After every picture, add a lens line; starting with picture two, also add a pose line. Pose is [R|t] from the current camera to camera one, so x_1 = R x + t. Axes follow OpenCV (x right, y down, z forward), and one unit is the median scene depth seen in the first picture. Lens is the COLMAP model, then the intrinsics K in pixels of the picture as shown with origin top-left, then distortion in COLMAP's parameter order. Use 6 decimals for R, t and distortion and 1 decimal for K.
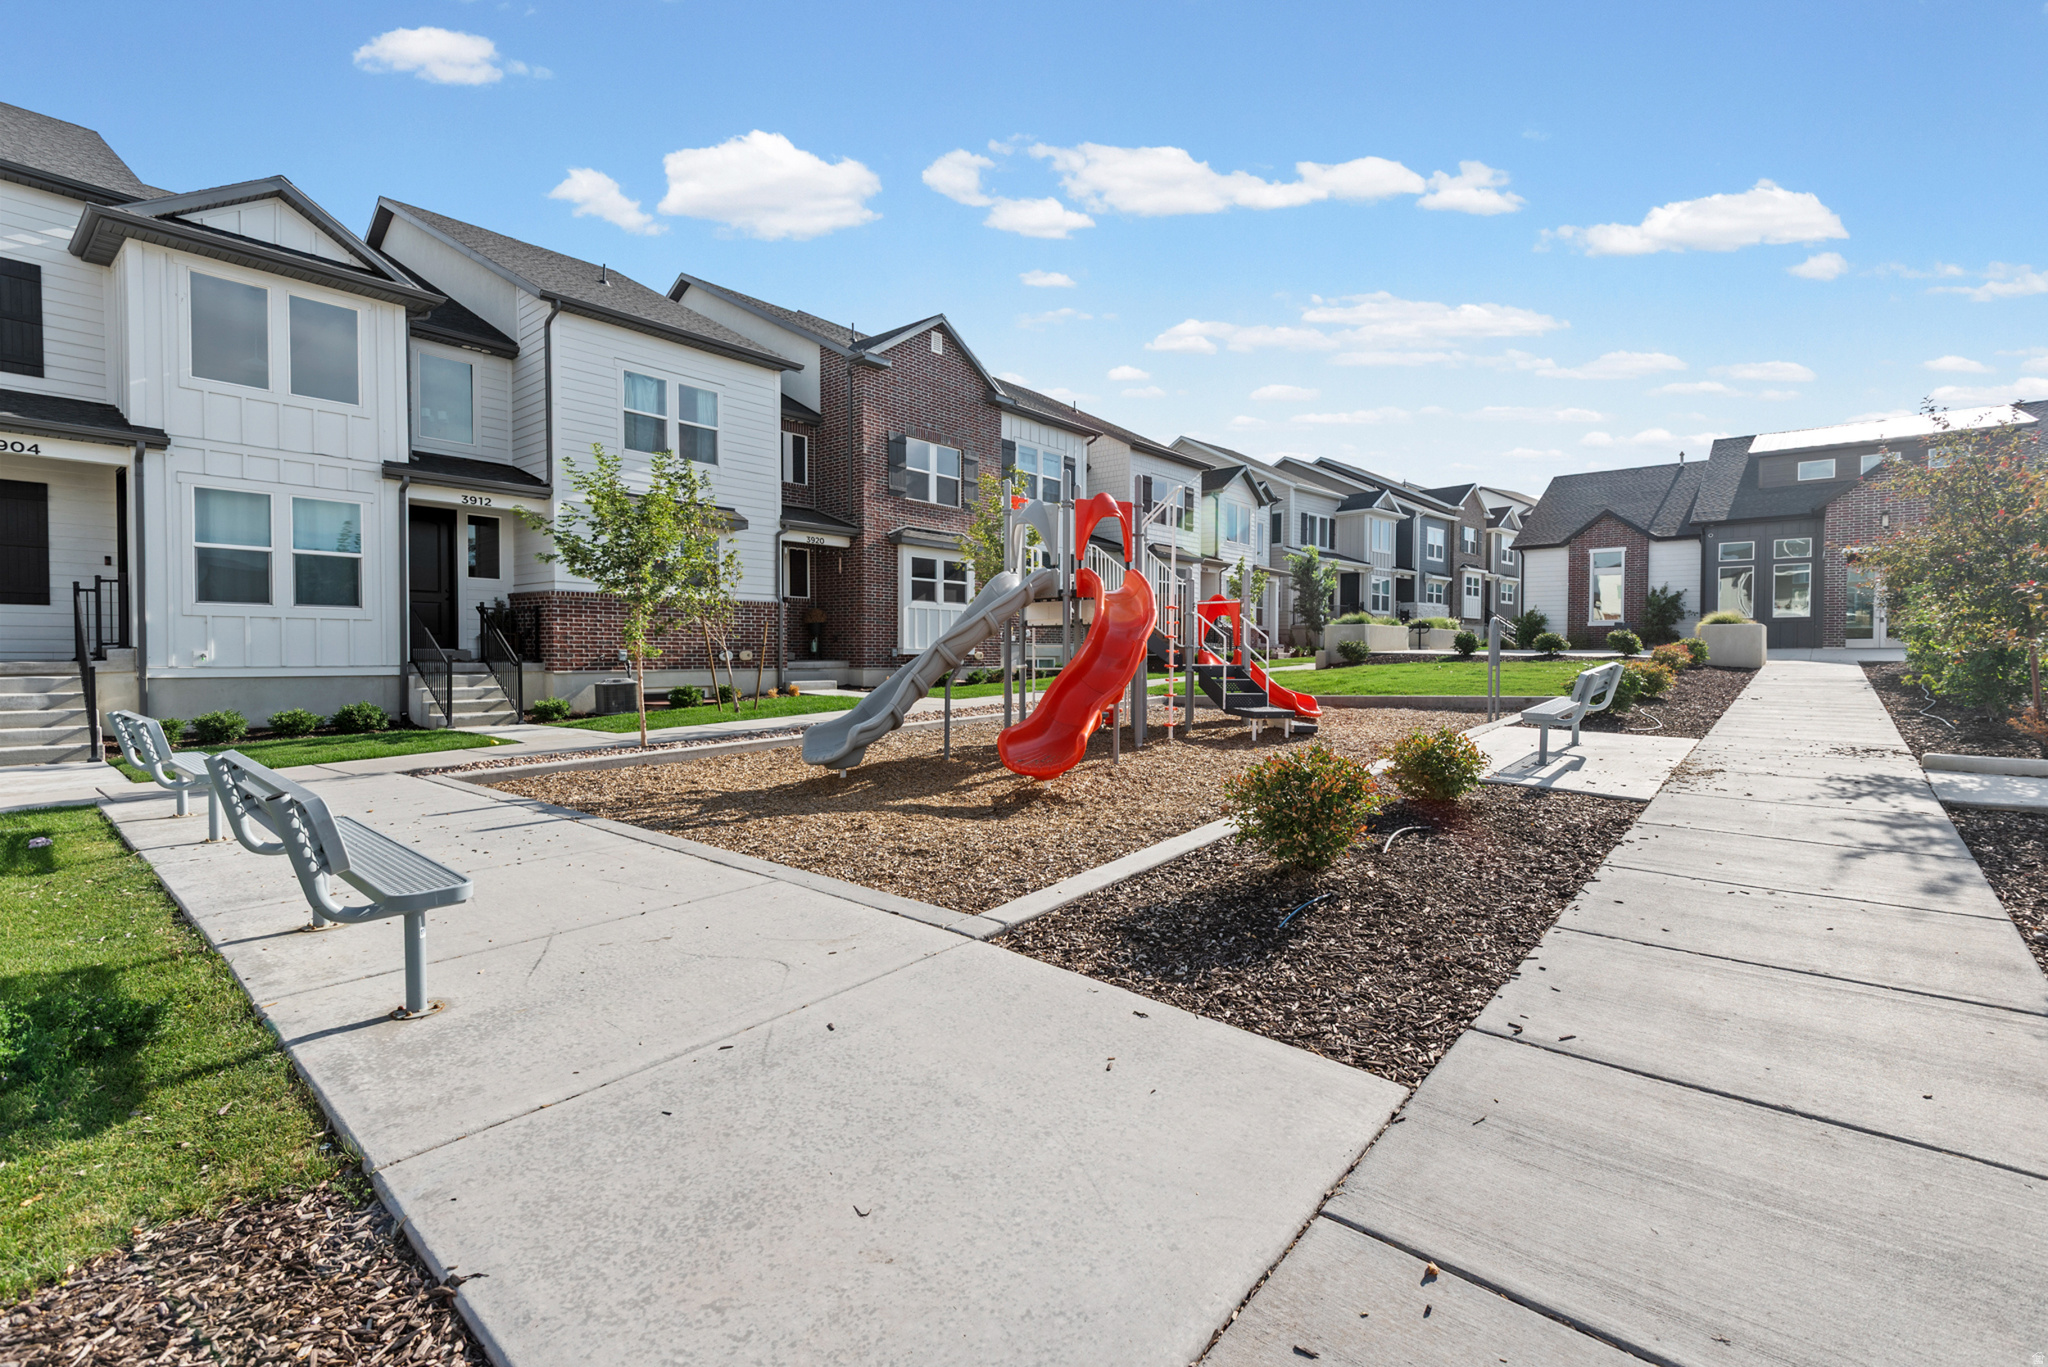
lens RADIAL K [[951.6, 0, 1024.0], [0, 951.6, 683.5], [0, 0, 1]] dist [-0.000215, -0.000028]
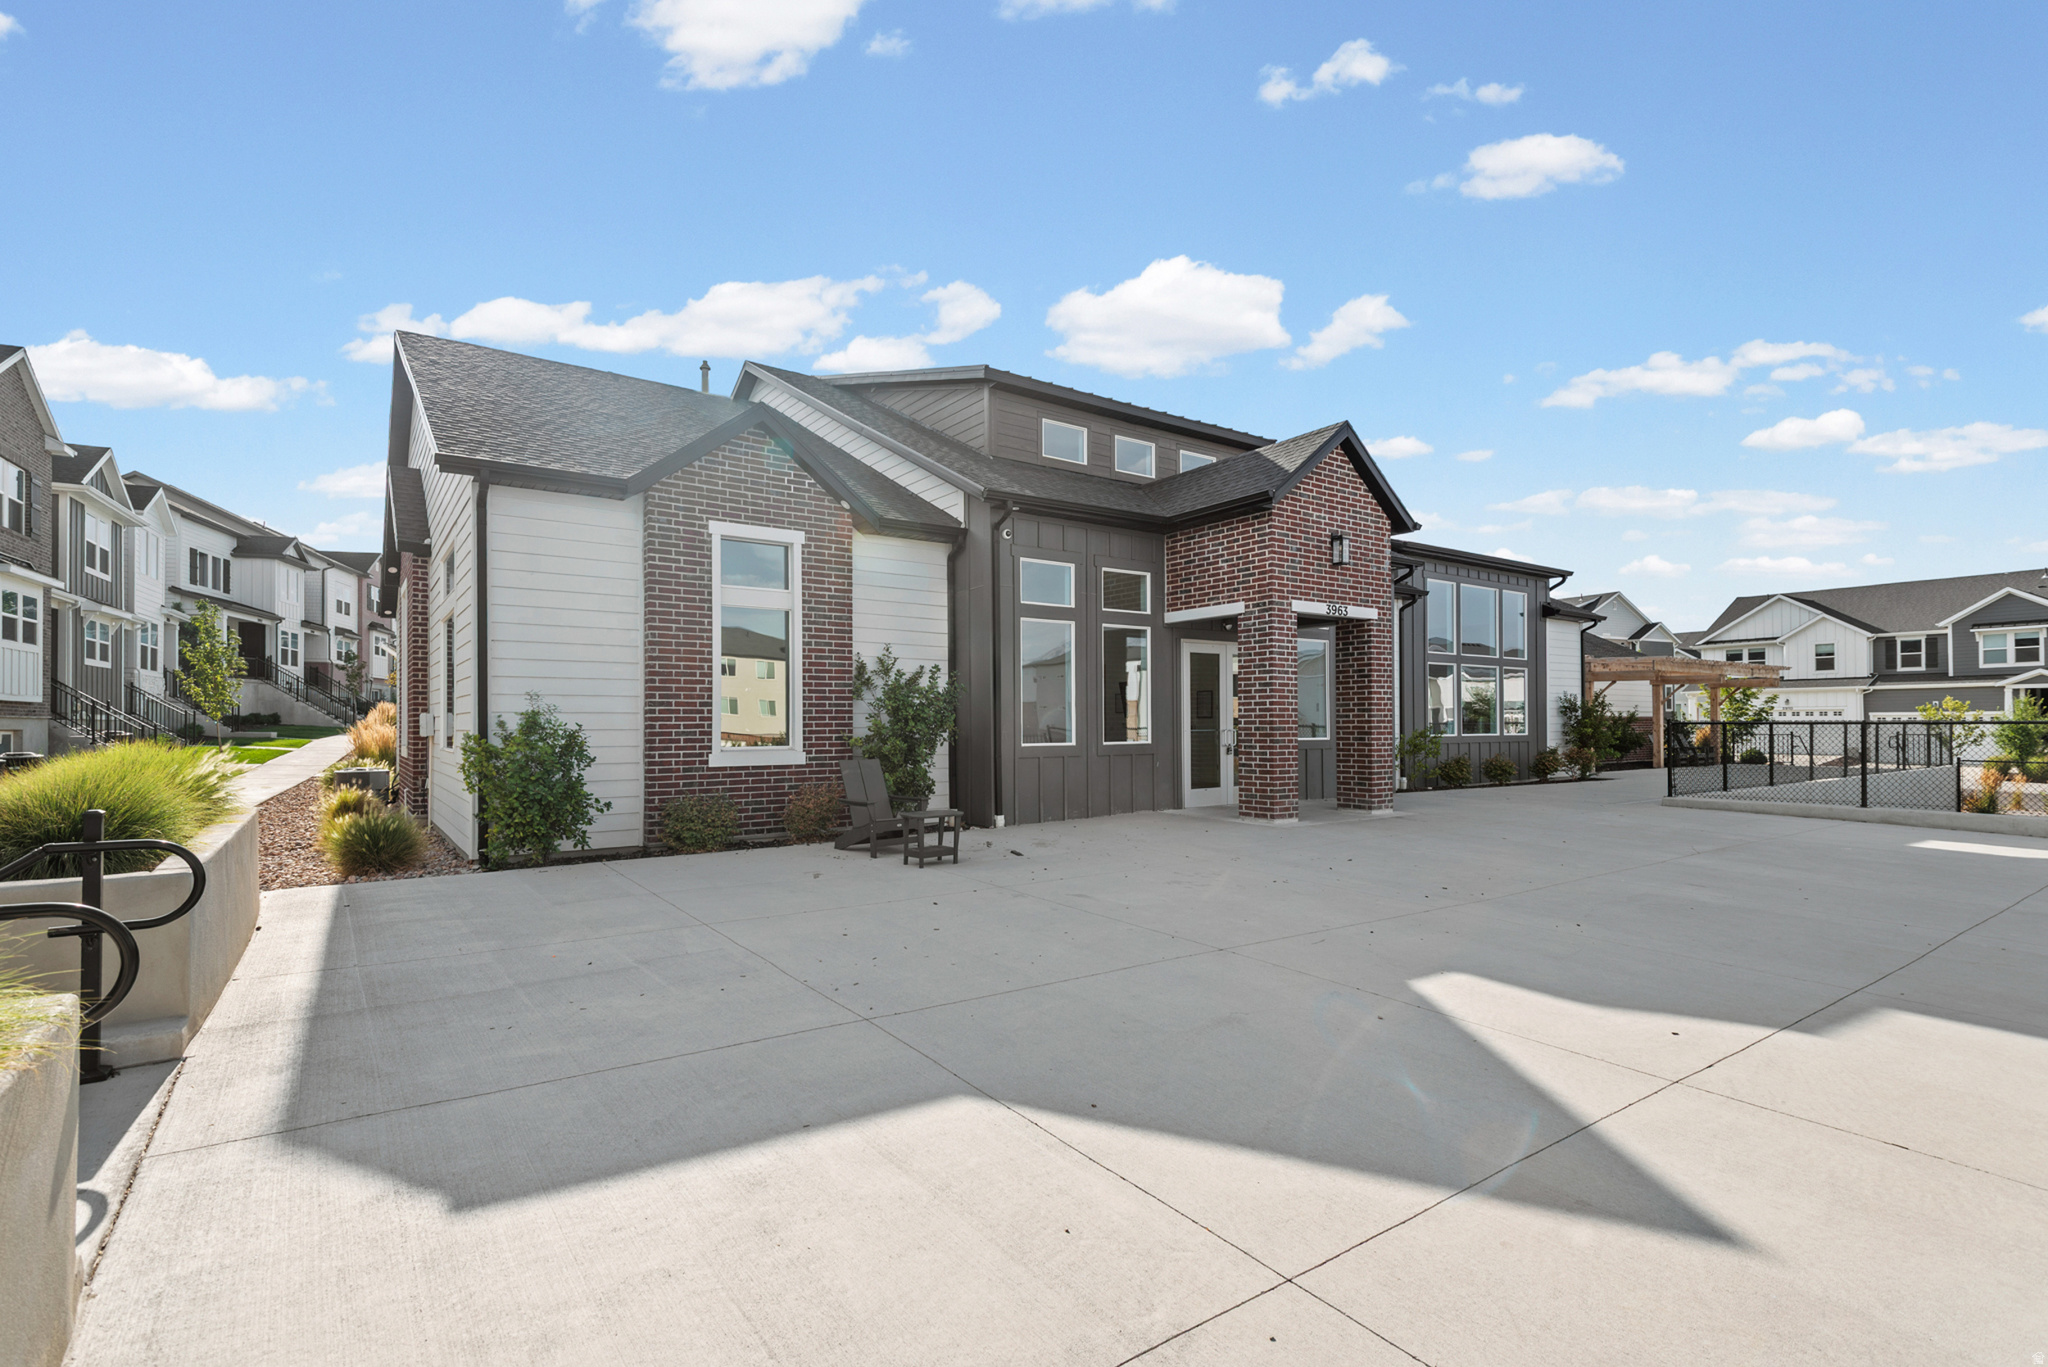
lens RADIAL K [[901.3, 0, 1025.1], [0, 901.3, 714.0], [0, 0, 1]] dist [0.000555, 0.000132]
pose [[0.222379, 0.003065, 0.974955, 0.328580], [0.035825, 0.999294, -0.011312, -0.070295], [-0.974302, 0.037443, 0.222112, 0.827006]]
